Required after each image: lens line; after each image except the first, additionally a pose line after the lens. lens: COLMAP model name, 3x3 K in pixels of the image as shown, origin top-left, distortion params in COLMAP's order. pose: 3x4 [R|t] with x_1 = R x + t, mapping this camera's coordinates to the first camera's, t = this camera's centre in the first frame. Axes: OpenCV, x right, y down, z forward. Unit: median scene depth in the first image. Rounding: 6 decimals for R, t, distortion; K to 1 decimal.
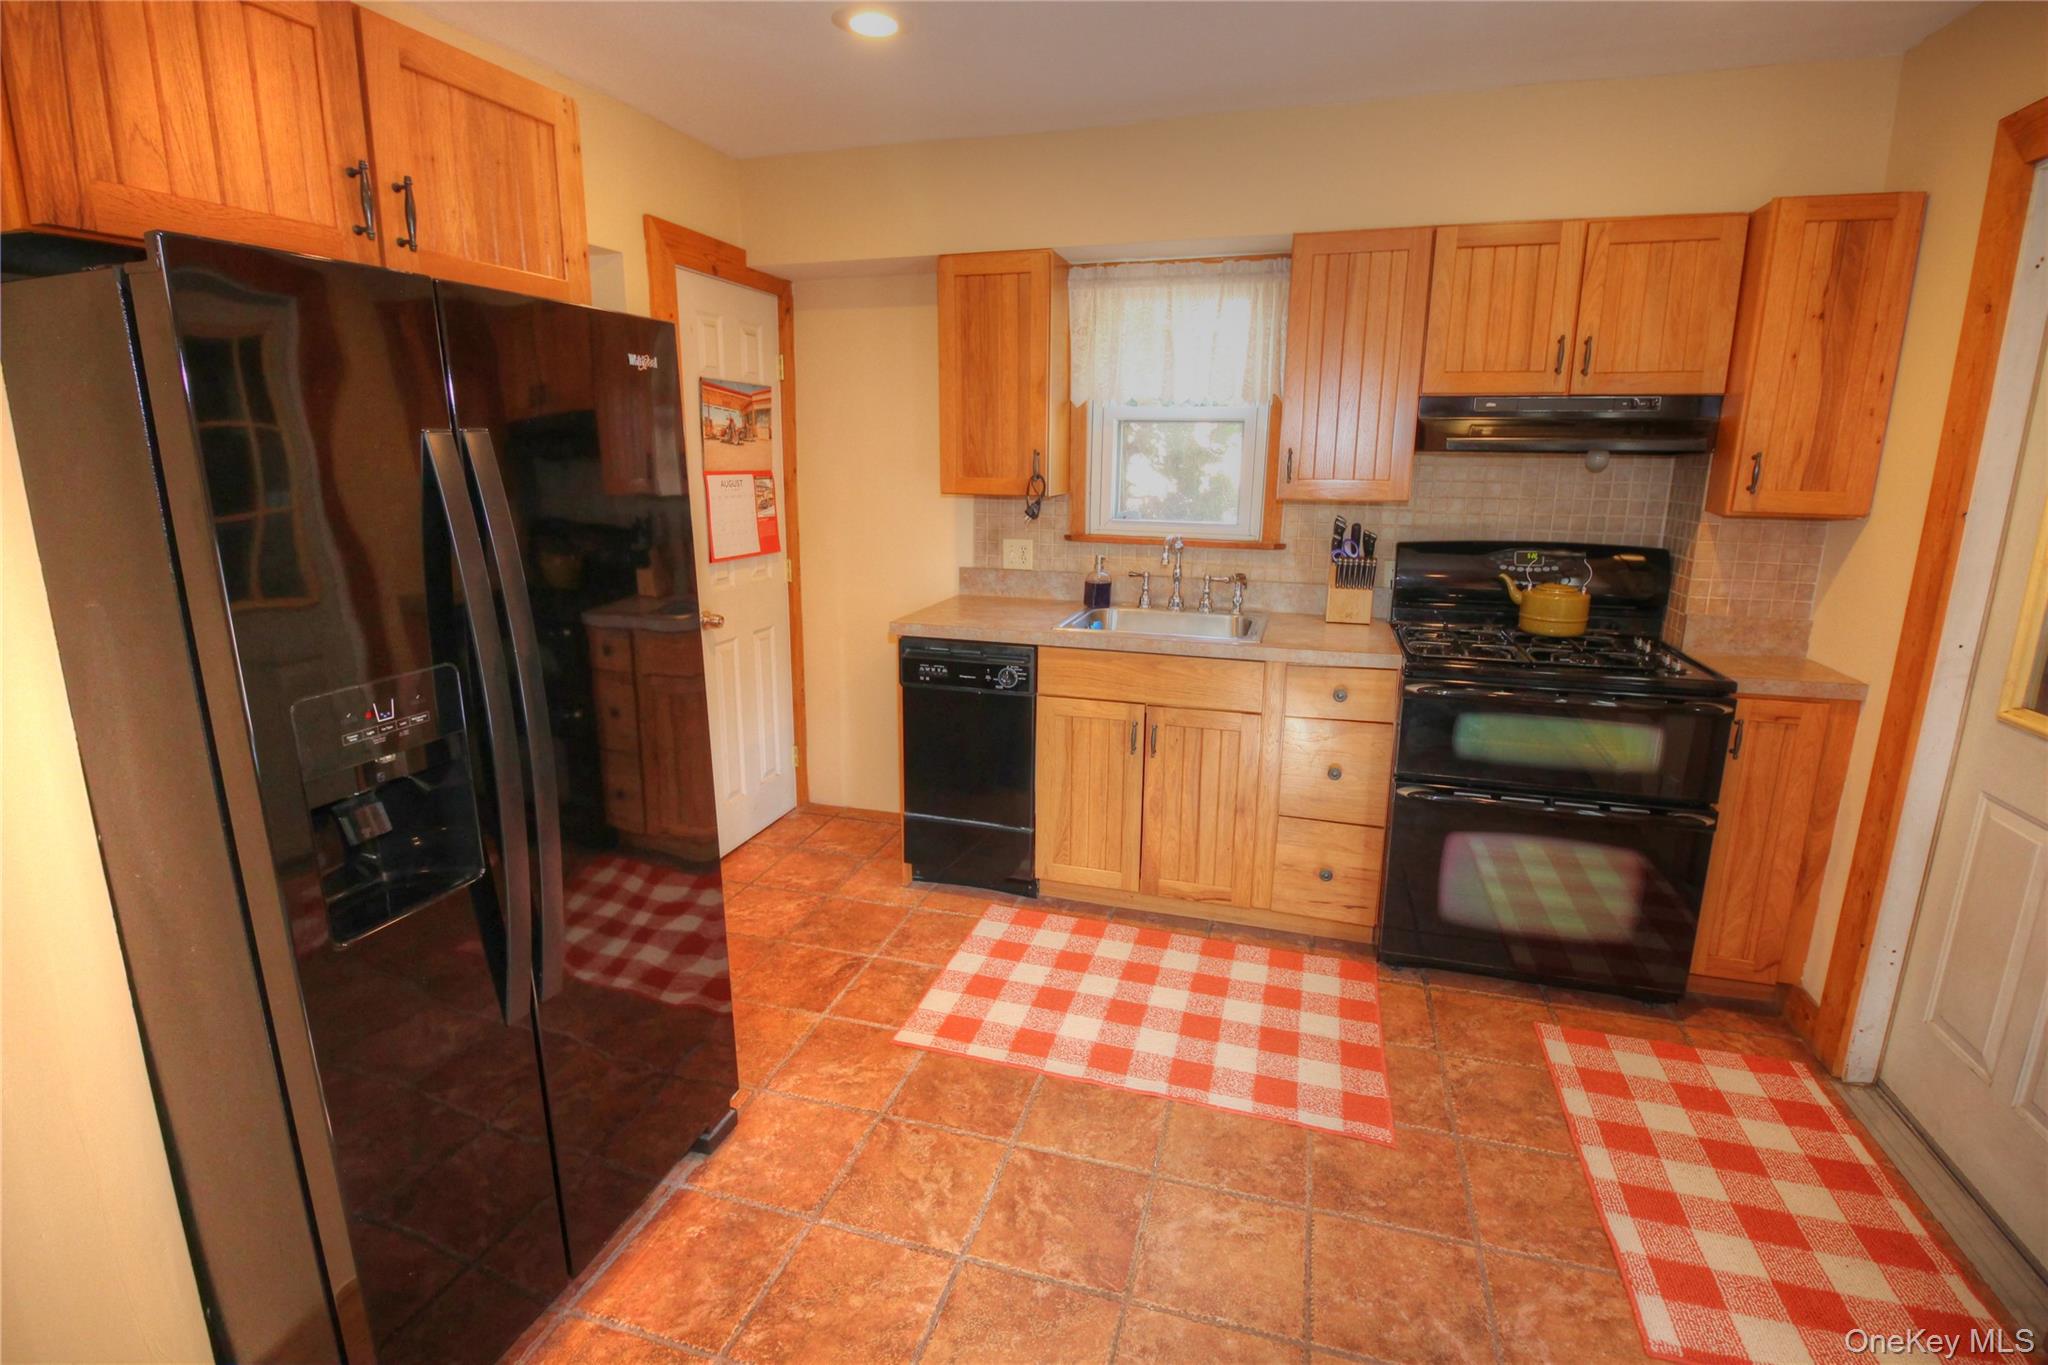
lens RADIAL K [[951.5, 0, 1025.5], [0, 951.5, 658.7], [0, 0, 1]] dist [0.002251, -0.014170]
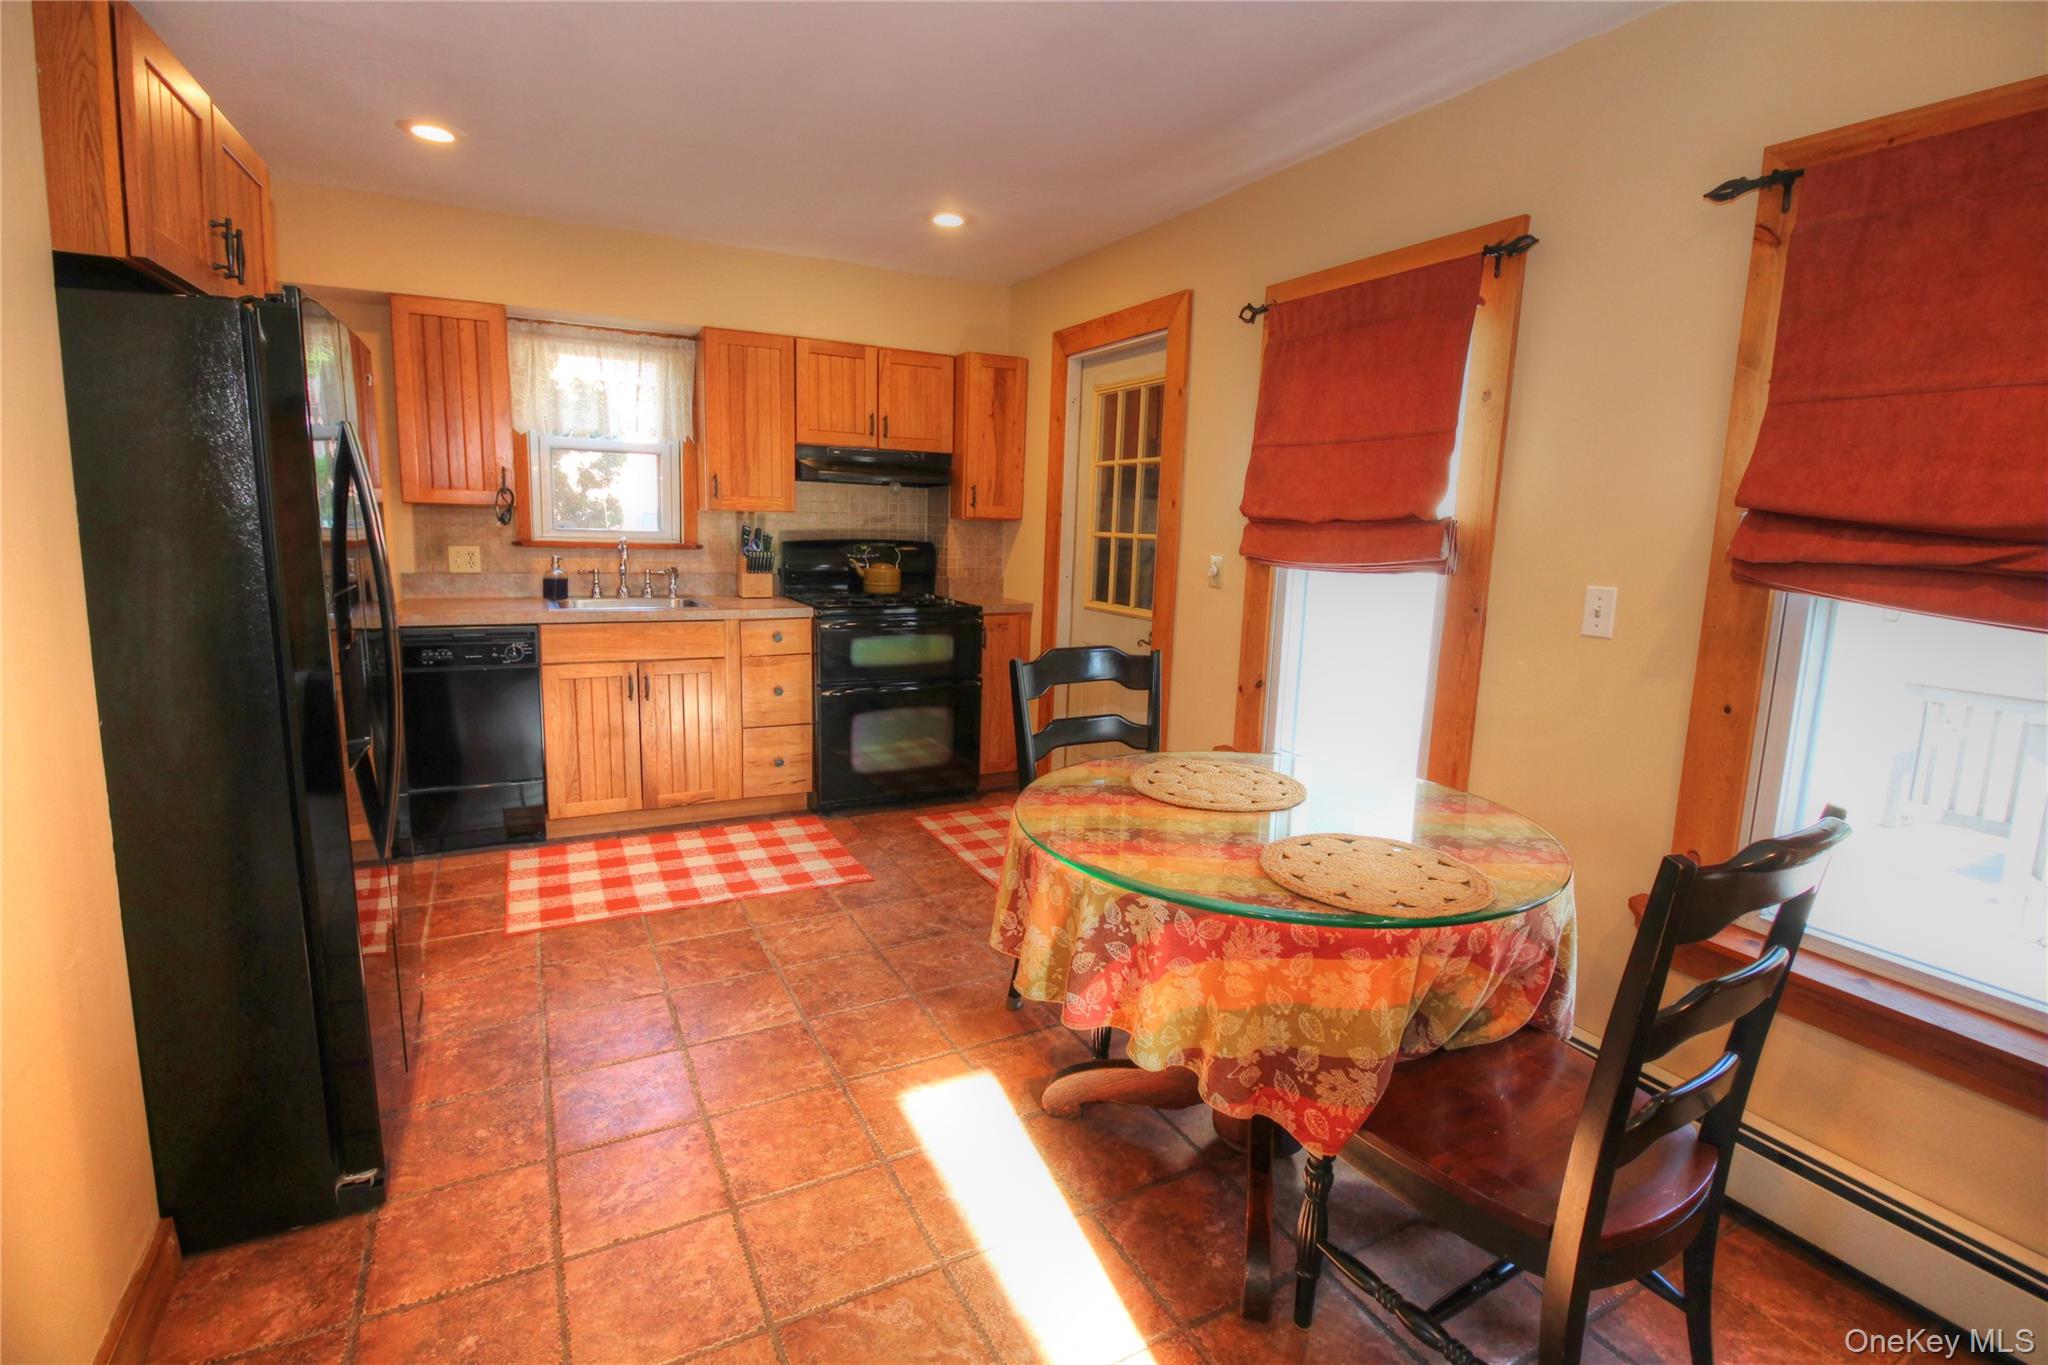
lens RADIAL K [[951.5, 0, 1025.5], [0, 951.5, 658.7], [0, 0, 1]] dist [0.002251, -0.014170]
pose [[0.709778, -0.091236, 0.698492, -0.444546], [0.125132, 0.992137, 0.002437, 0.116449], [-0.693222, 0.085674, 0.715614, -0.344380]]
